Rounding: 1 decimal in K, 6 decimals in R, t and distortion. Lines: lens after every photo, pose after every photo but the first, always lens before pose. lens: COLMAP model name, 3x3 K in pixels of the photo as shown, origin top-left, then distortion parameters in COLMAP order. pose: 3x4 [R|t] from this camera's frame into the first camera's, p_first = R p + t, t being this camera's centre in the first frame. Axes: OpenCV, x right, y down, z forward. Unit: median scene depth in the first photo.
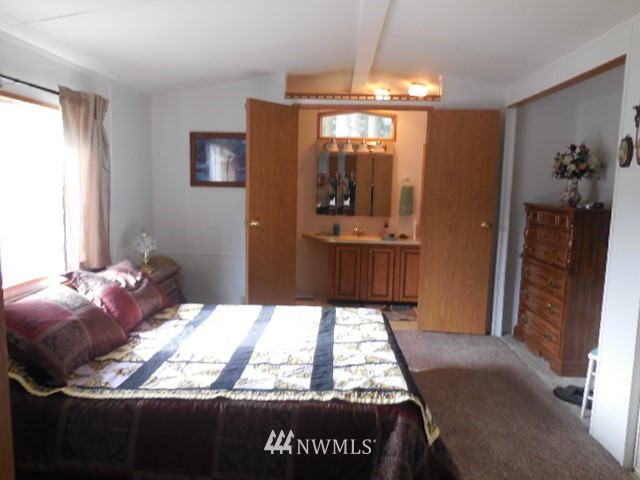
lens RADIAL K [[494.0, 0, 320.0], [0, 494.0, 240.0], [0, 0, 1]] dist [-0.003717, -0.003917]
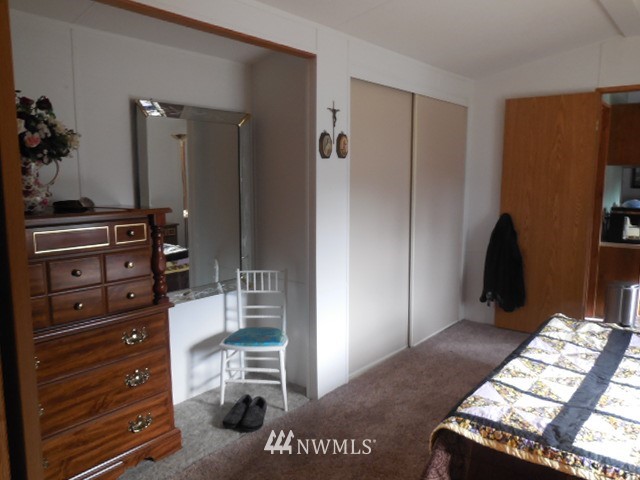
lens RADIAL K [[494.0, 0, 320.0], [0, 494.0, 240.0], [0, 0, 1]] dist [-0.003717, -0.003917]
pose [[-0.797570, -0.103600, 0.594264, -0.086424], [0.060094, 0.966595, 0.249162, -0.249970], [-0.600226, 0.234436, -0.764701, 1.929928]]
